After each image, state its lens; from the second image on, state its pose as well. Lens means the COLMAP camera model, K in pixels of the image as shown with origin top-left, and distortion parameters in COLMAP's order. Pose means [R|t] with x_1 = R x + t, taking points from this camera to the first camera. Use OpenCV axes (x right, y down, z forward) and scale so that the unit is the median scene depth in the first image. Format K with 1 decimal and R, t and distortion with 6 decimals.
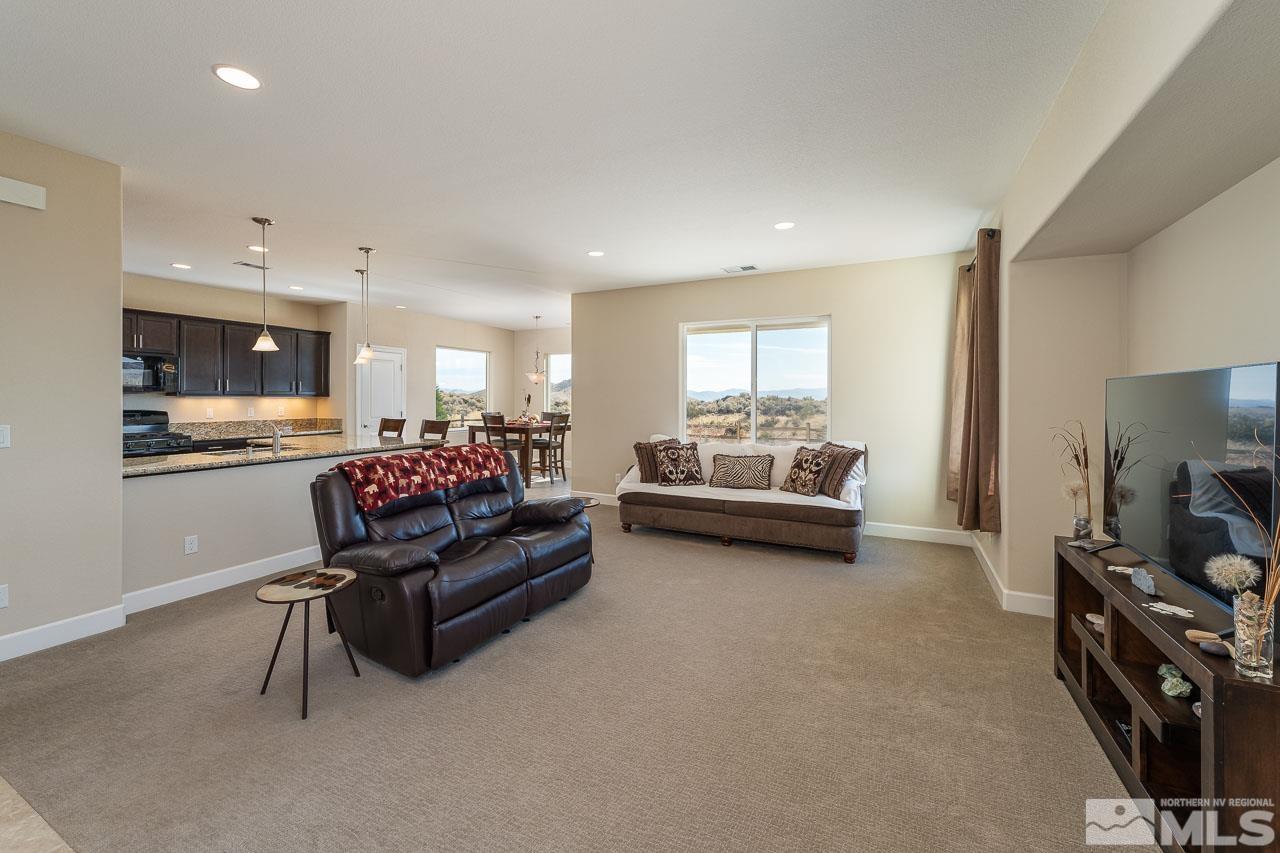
lens RADIAL K [[513.9, 0, 636.8], [0, 513.9, 397.8], [0, 0, 1]] dist [0.000379, 0.000008]
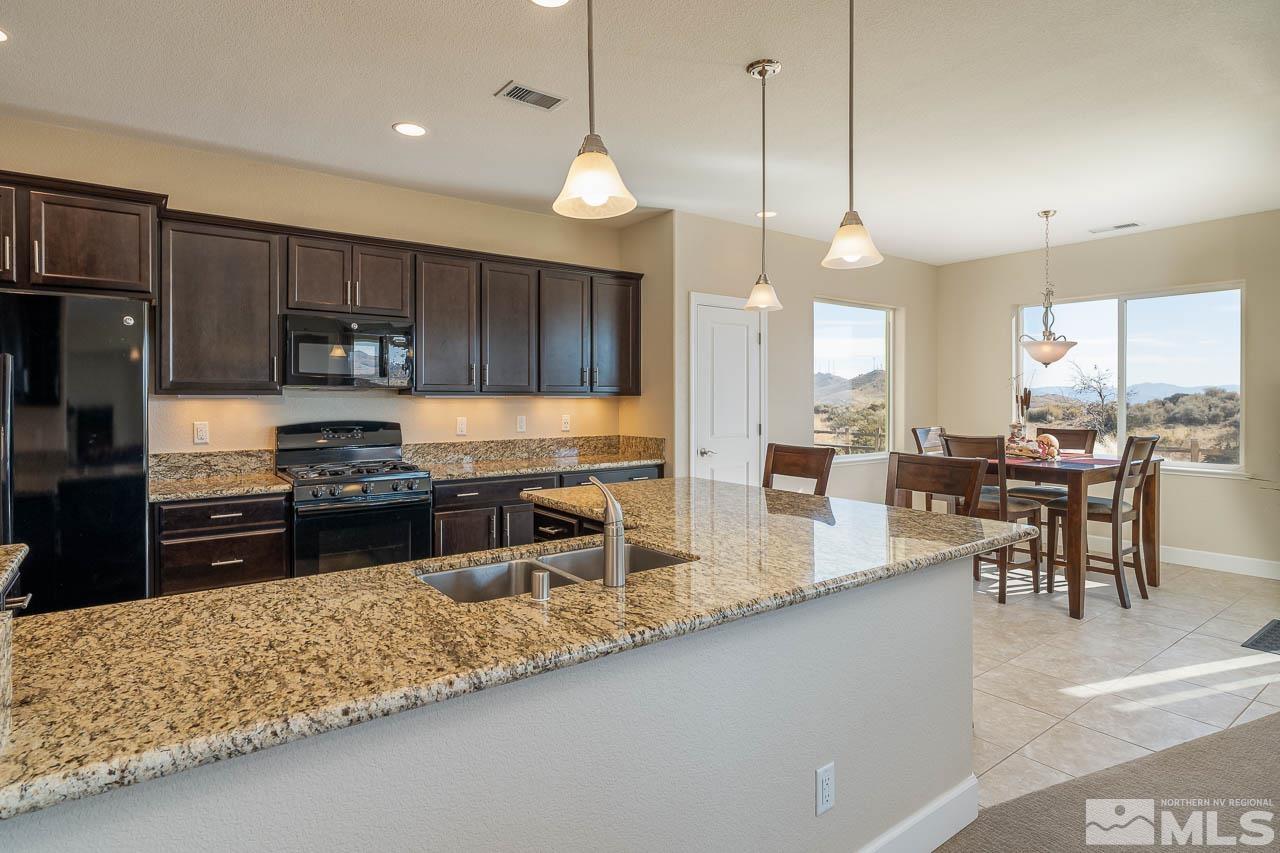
lens RADIAL K [[677.6, 0, 639.0], [0, 677.6, 402.1], [0, 0, 1]] dist [-0.001352, -0.000108]
pose [[0.898614, -0.000866, -0.438739, -0.305849], [0.003127, 0.999985, 0.004430, 0.001561], [0.438729, -0.005353, 0.898604, 0.386628]]
